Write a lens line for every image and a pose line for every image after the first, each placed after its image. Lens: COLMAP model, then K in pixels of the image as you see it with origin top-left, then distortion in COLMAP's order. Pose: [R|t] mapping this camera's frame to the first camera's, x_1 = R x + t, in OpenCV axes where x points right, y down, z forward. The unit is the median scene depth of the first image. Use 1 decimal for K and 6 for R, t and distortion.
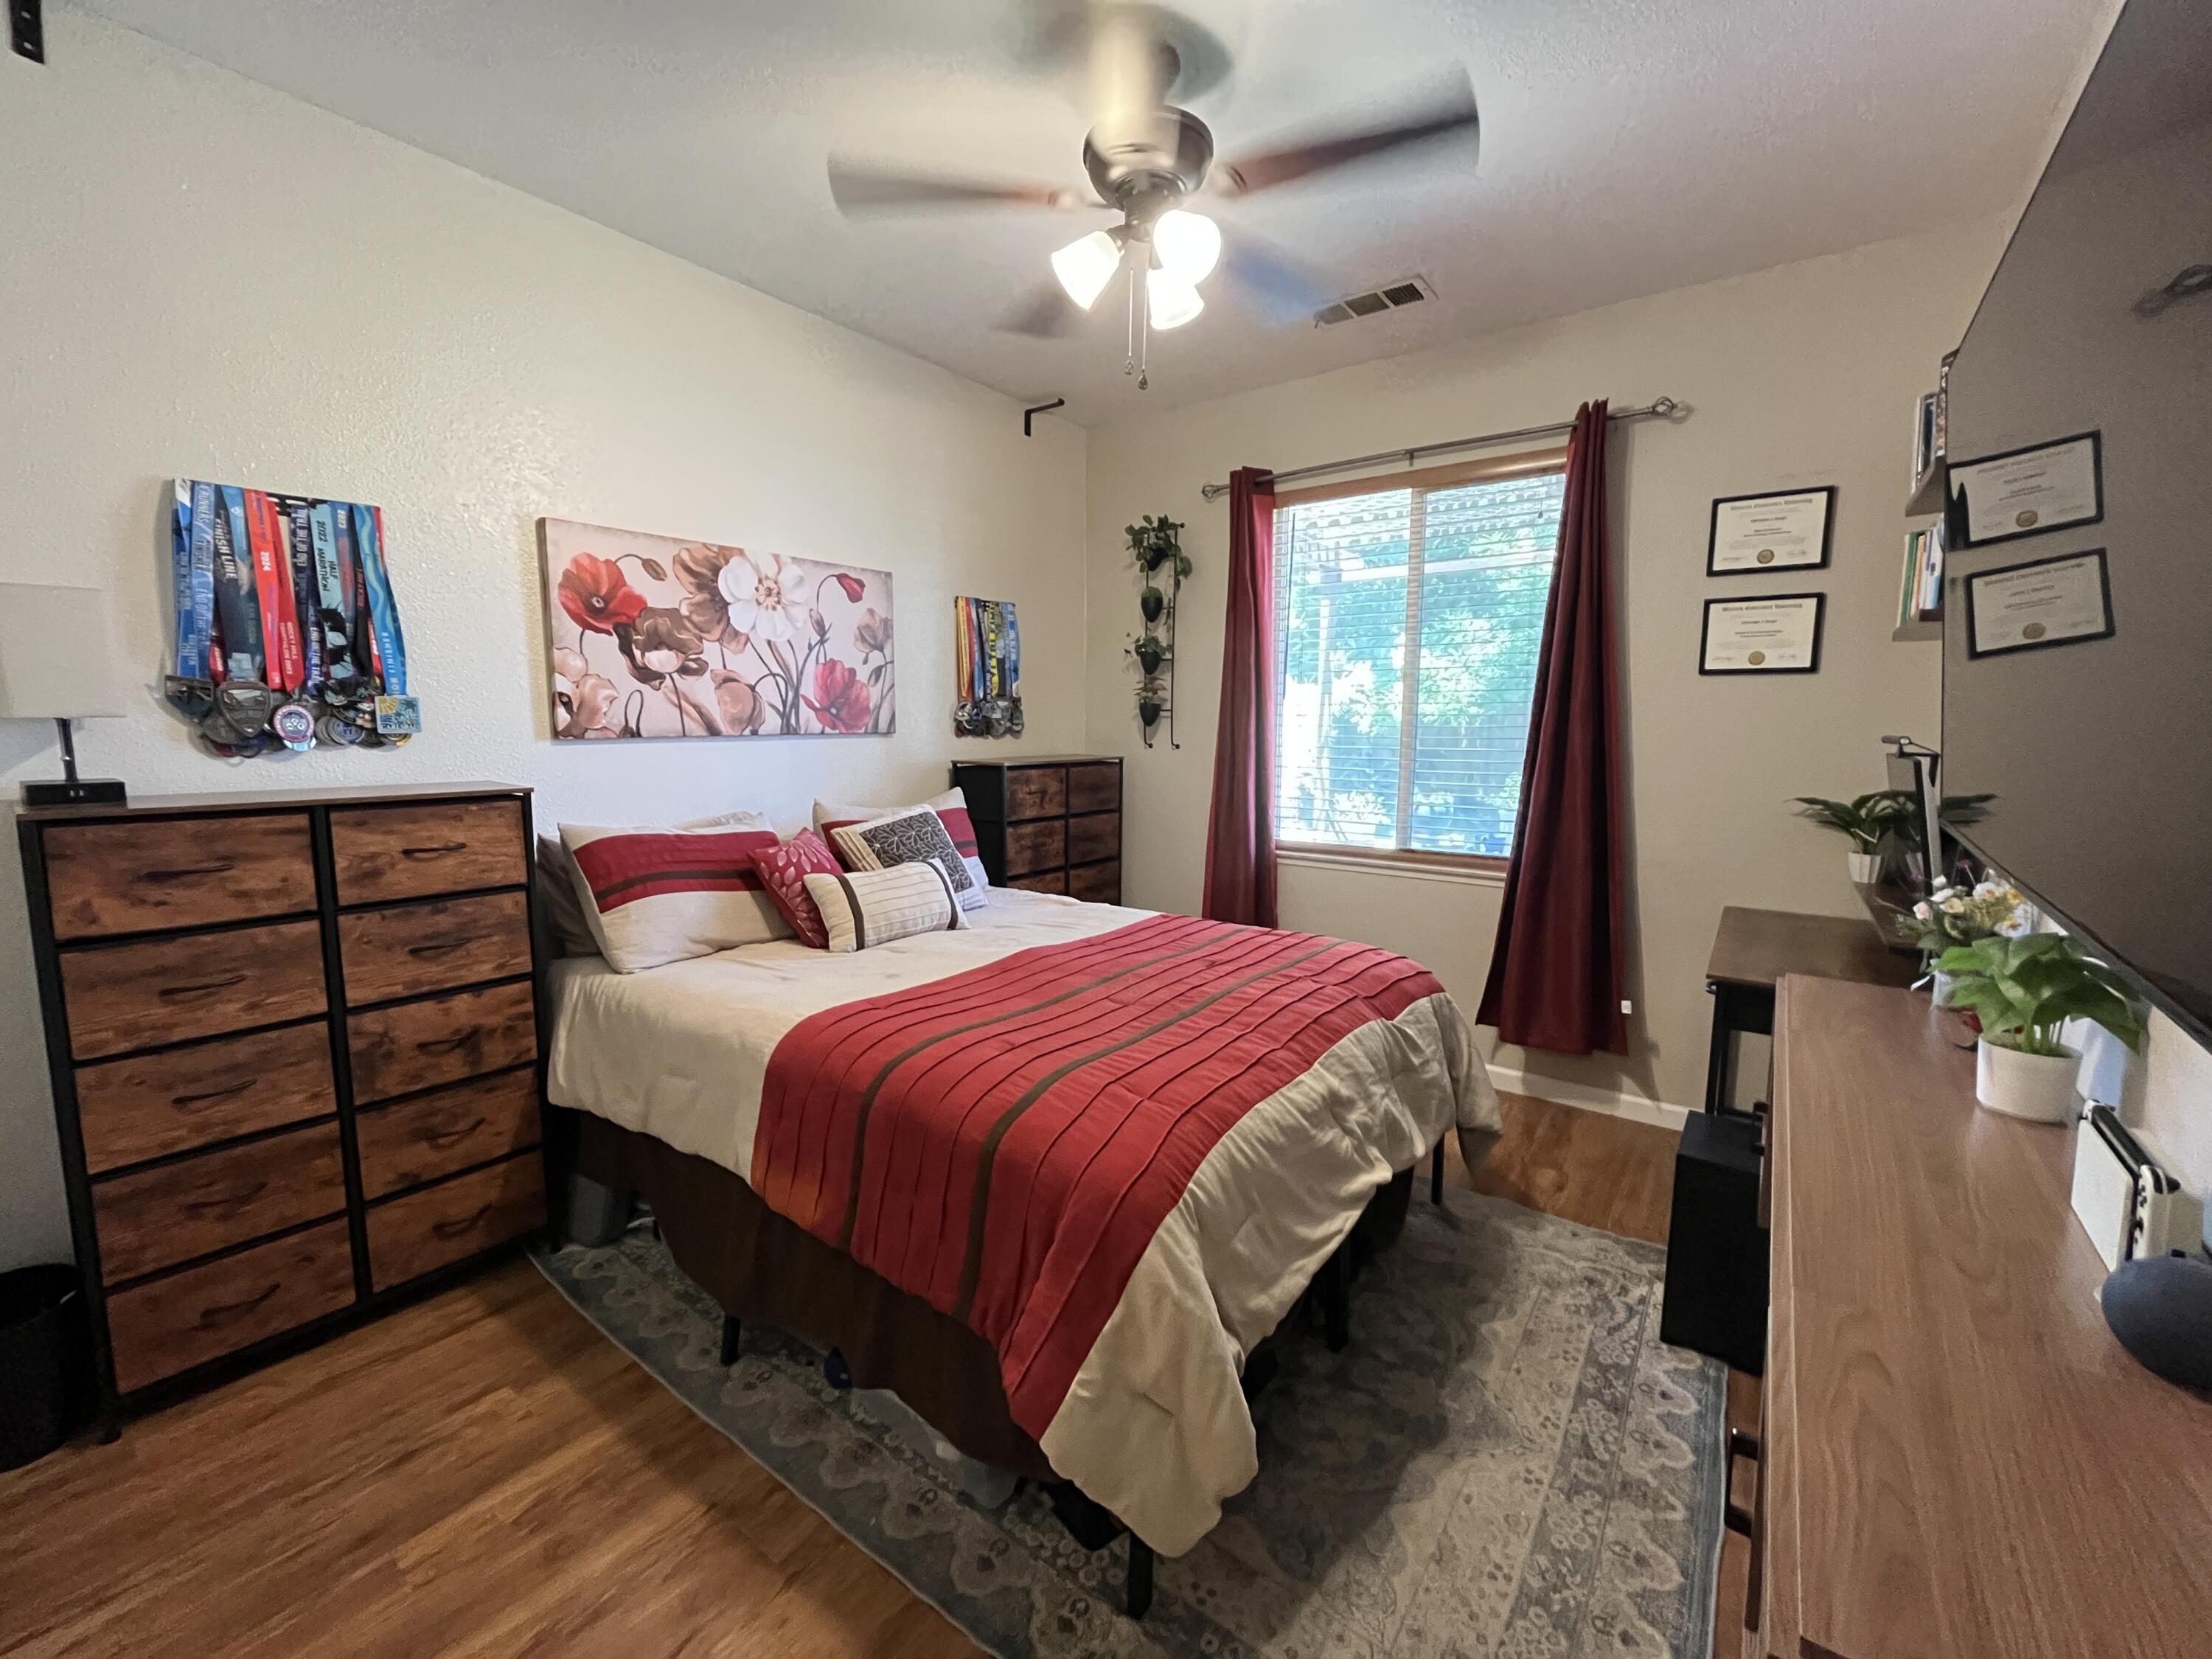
lens RADIAL K [[898.2, 0, 1097.9], [0, 898.2, 830.4], [0, 0, 1]] dist [-0.003381, 0.000633]
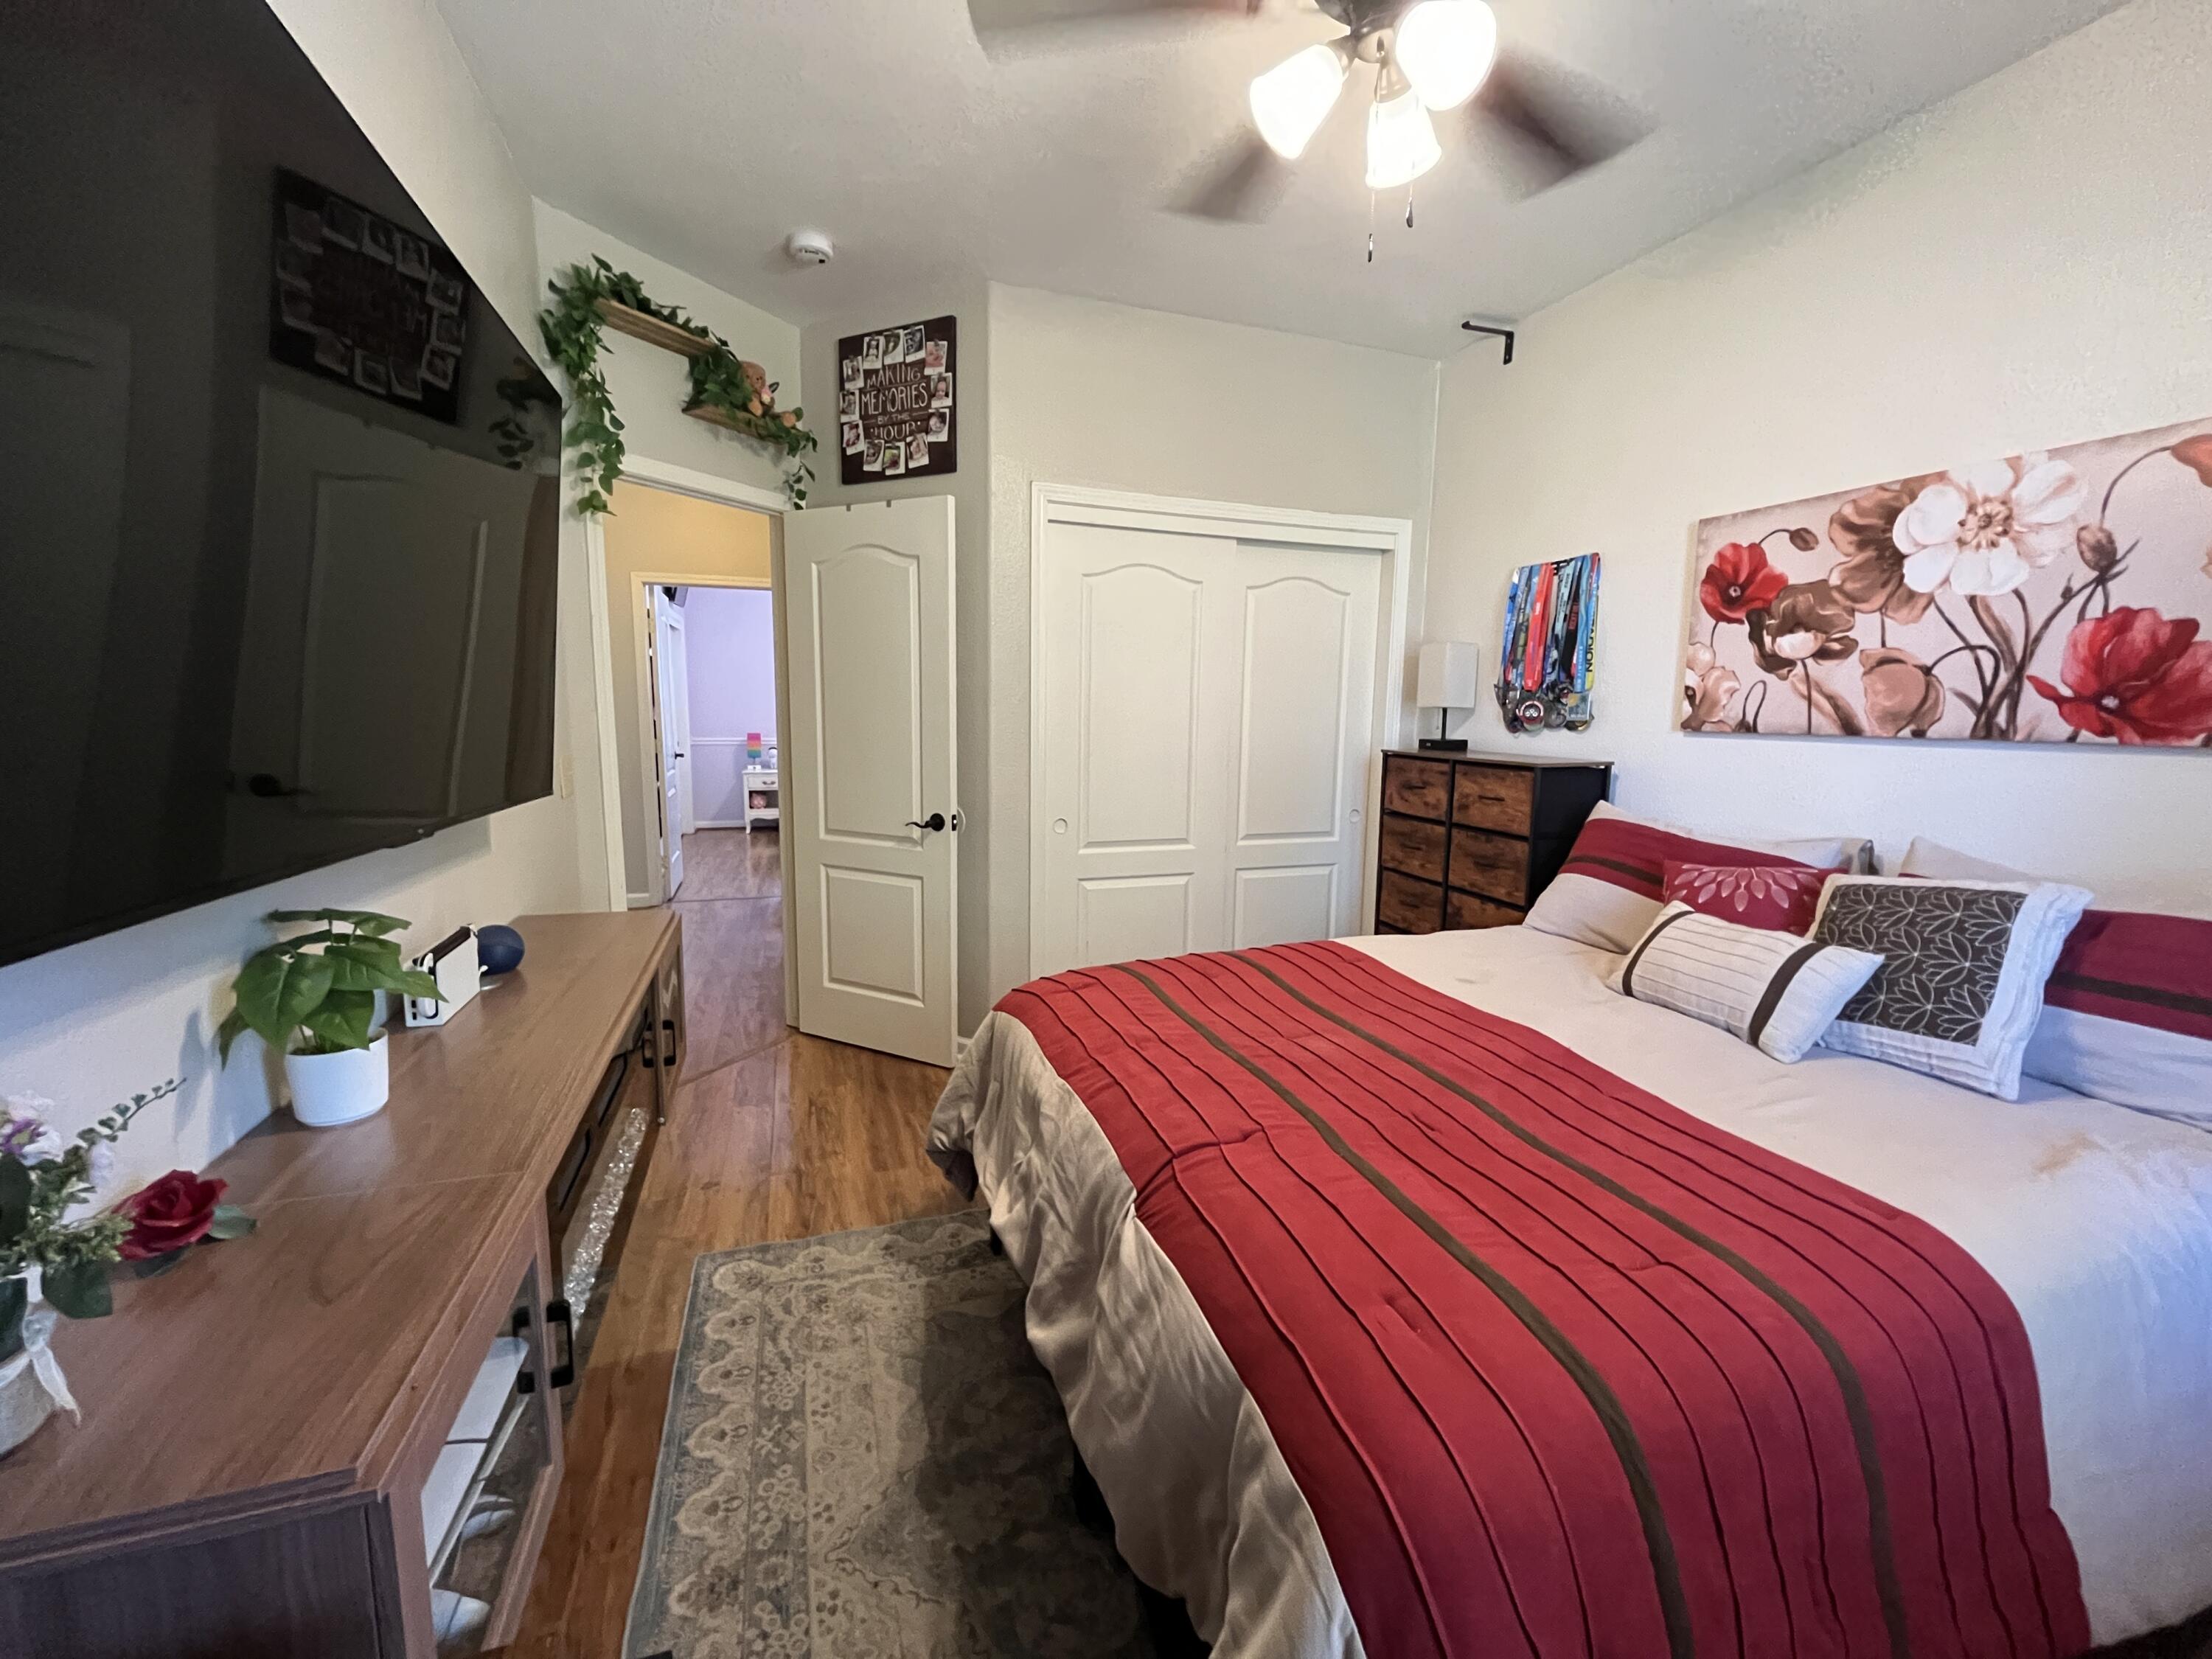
lens RADIAL K [[898.2, 0, 1103.5], [0, 898.2, 827.6], [0, 0, 1]] dist [-0.003381, 0.000633]
pose [[-0.560430, 0.101860, -0.821914, 0.615290], [-0.118586, 0.972313, 0.201358, -0.114436], [0.819668, 0.210314, -0.532834, 0.961013]]
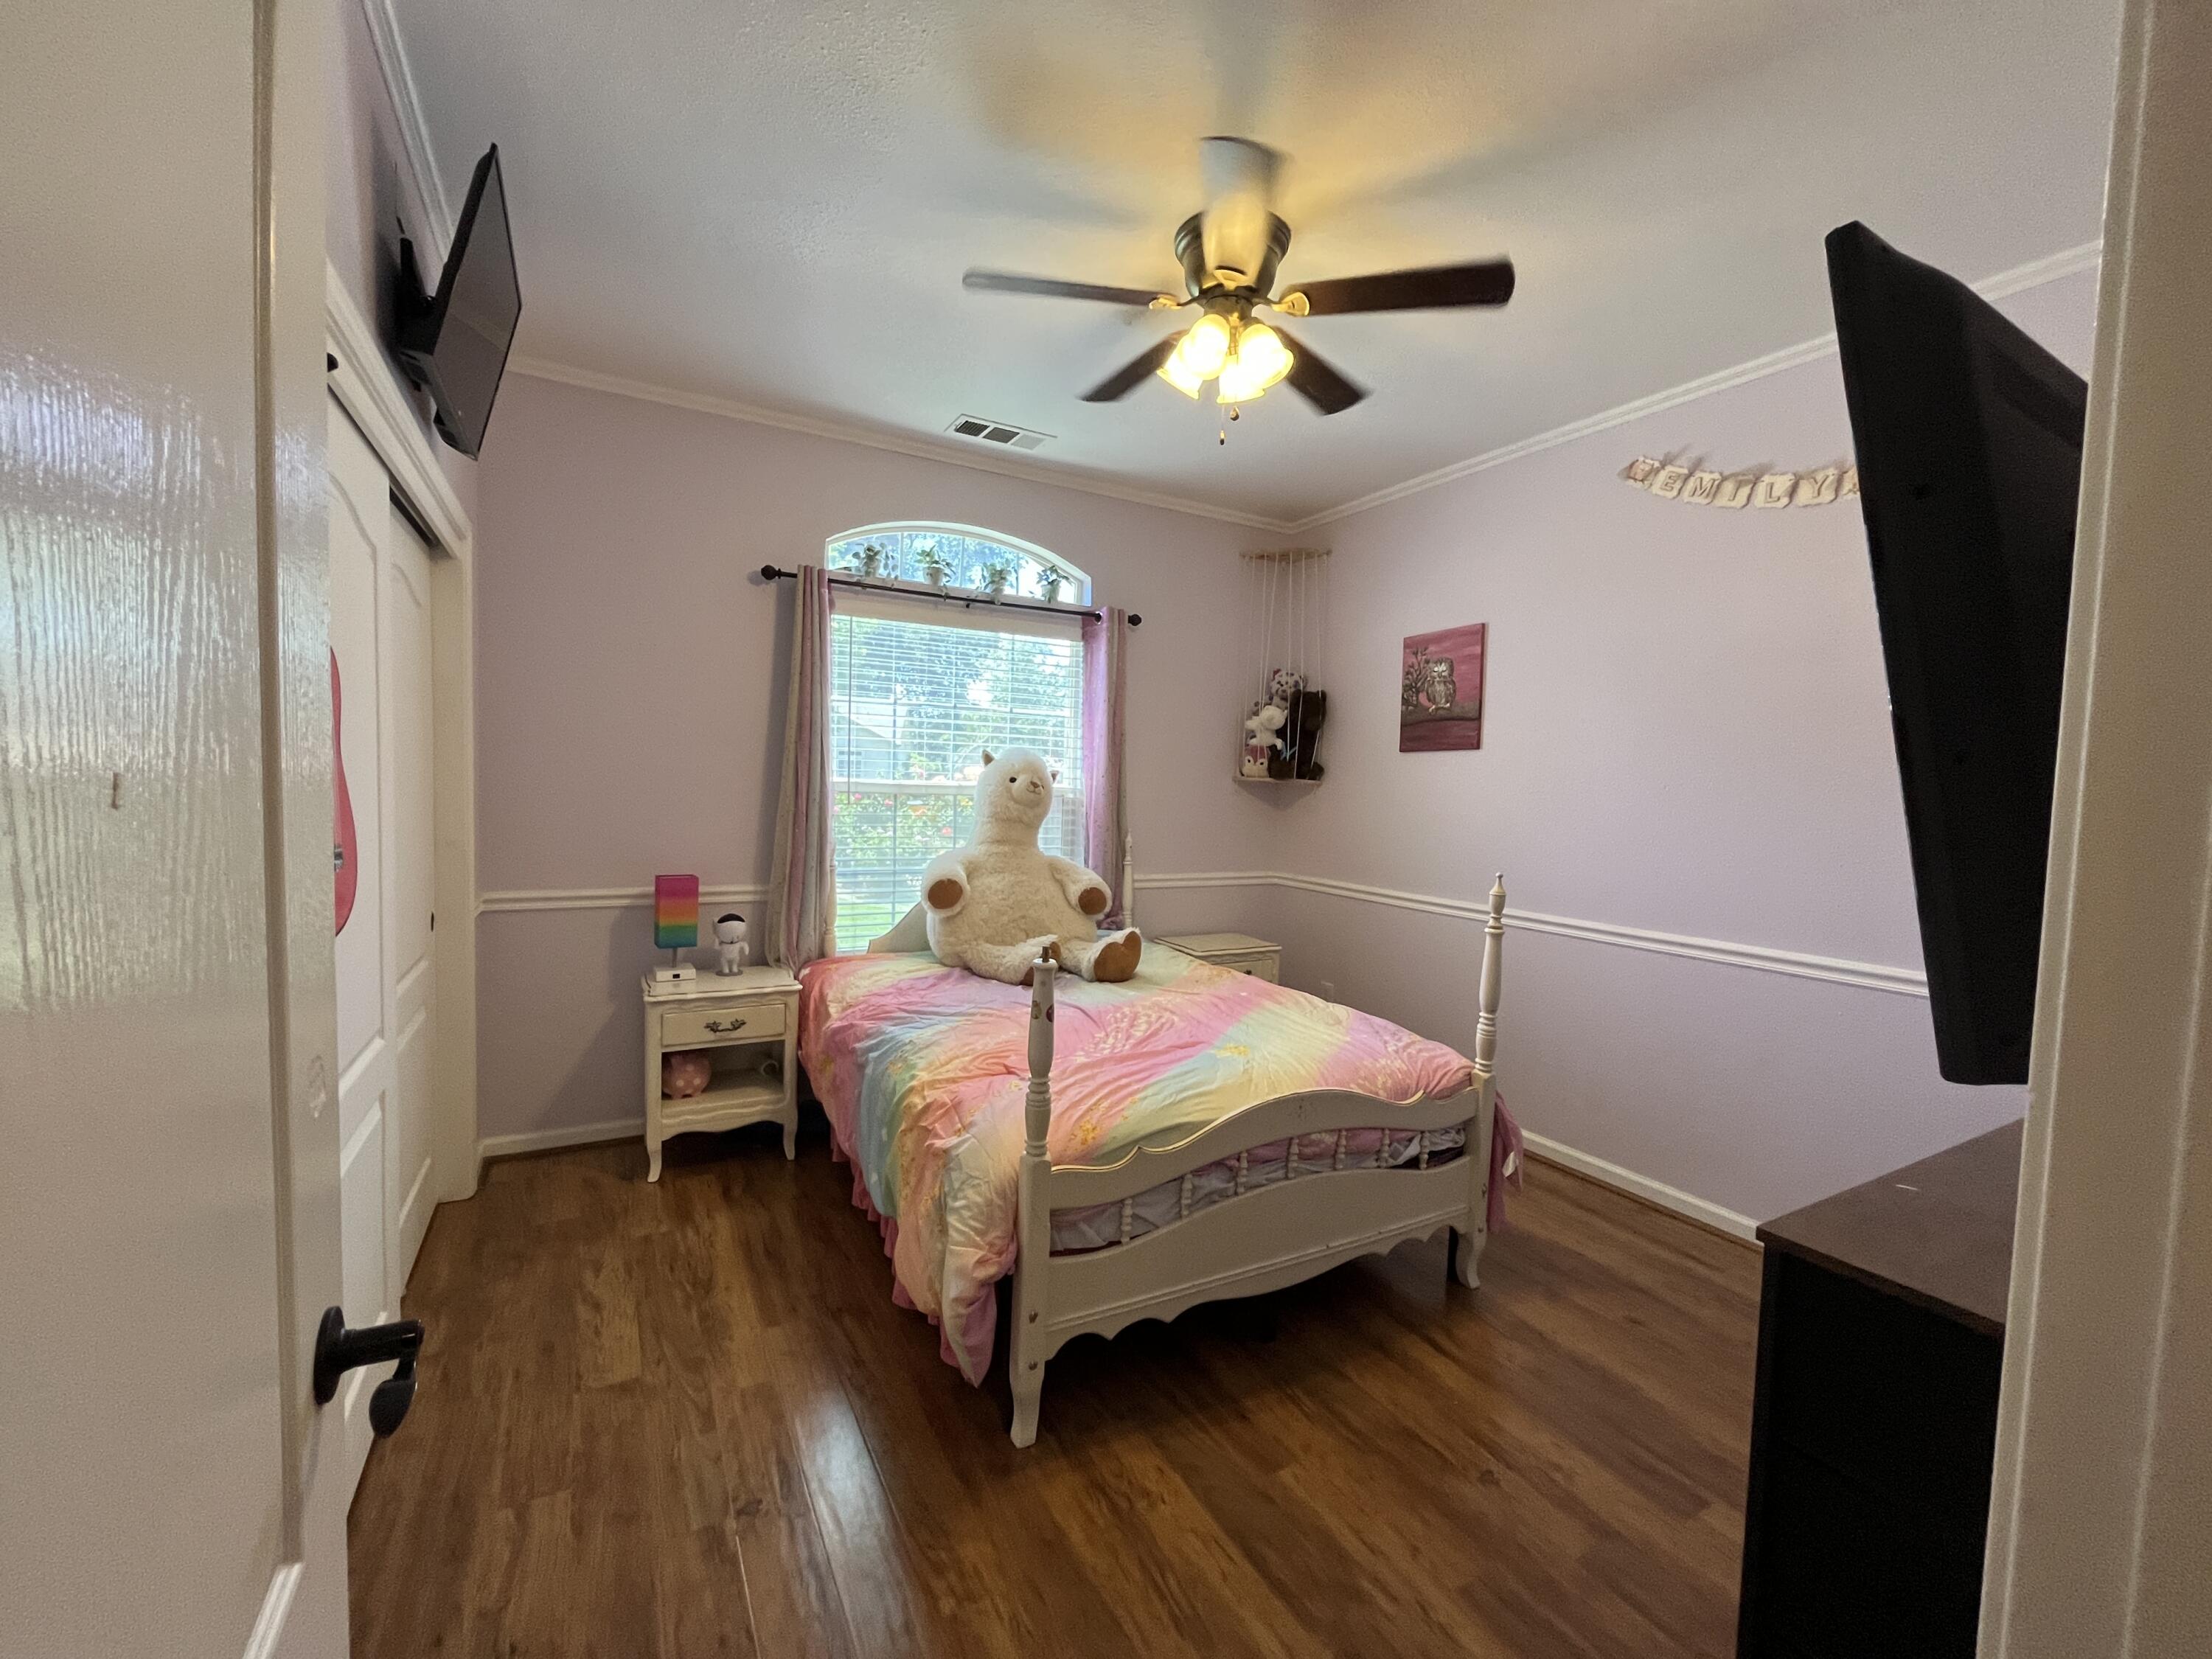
lens RADIAL K [[898.2, 0, 1100.3], [0, 898.2, 821.3], [0, 0, 1]] dist [-0.003381, 0.000633]
pose [[-0.404963, 0.038358, -0.913528, 0.543493], [-0.143203, 0.984129, 0.104804, -0.101880], [0.903049, 0.173262, -0.393043, 0.843790]]
